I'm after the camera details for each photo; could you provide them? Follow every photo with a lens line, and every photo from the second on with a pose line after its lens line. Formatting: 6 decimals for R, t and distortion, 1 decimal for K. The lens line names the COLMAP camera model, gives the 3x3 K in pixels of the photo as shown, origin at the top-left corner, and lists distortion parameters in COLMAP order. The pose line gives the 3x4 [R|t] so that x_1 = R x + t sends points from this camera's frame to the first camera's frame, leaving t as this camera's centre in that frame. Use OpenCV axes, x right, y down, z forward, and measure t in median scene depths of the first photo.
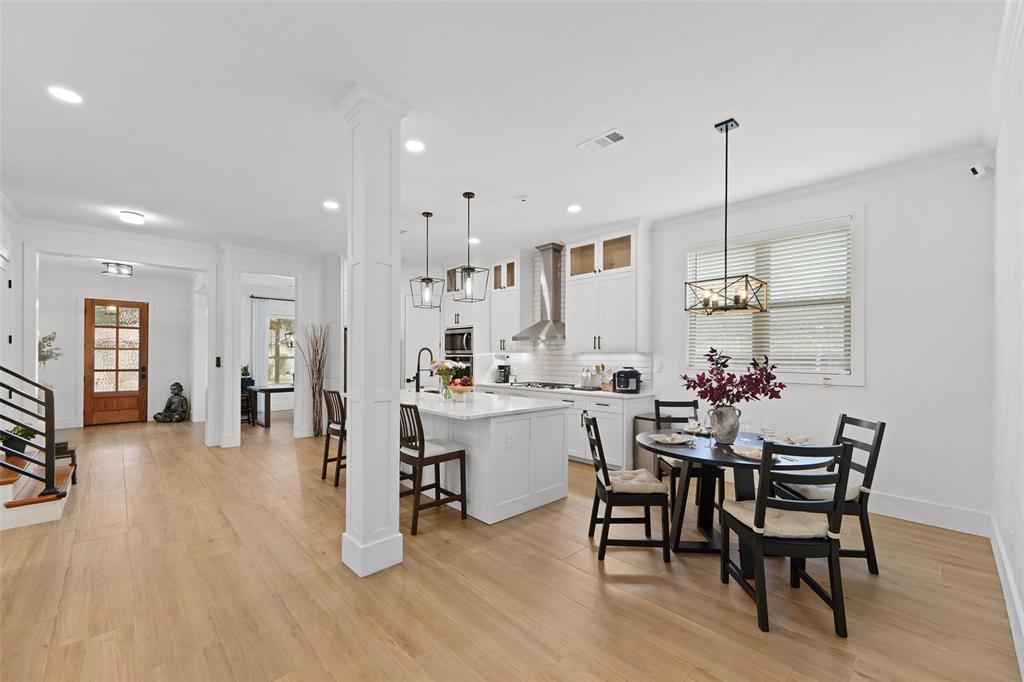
lens RADIAL K [[412.8, 0, 504.8], [0, 412.8, 354.9], [0, 0, 1]] dist [0.001215, -0.000065]
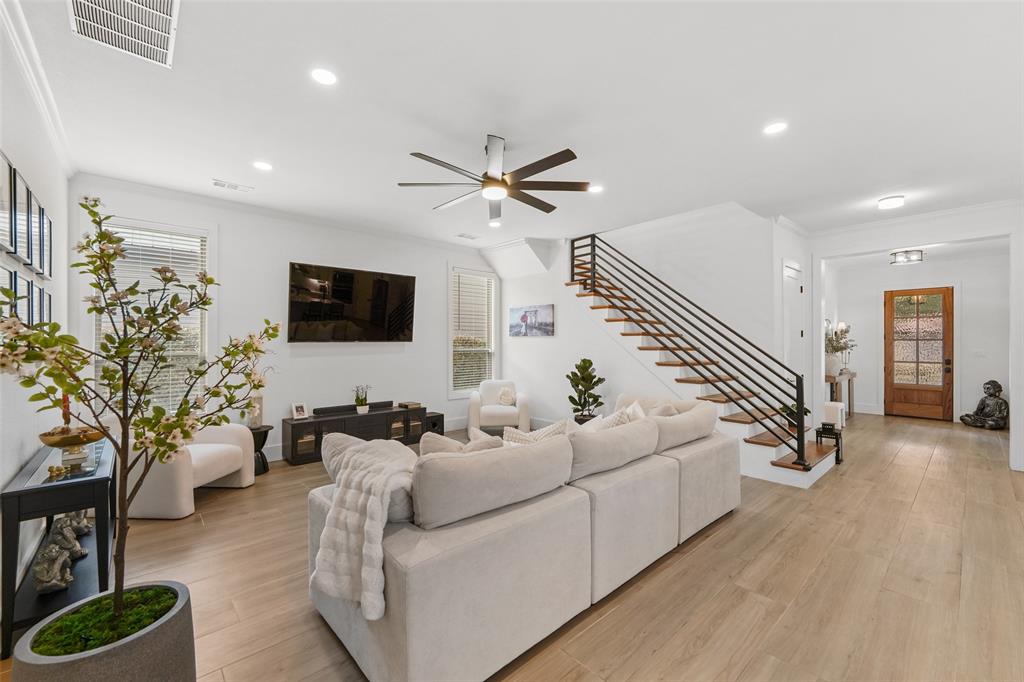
lens RADIAL K [[412.8, 0, 506.6], [0, 412.8, 339.2], [0, 0, 1]] dist [0.001215, -0.000065]
pose [[-0.035688, -0.015954, -0.999236, 0.058429], [0.000770, 0.999872, -0.015991, -0.001267], [0.999363, -0.001340, -0.035671, 0.109647]]
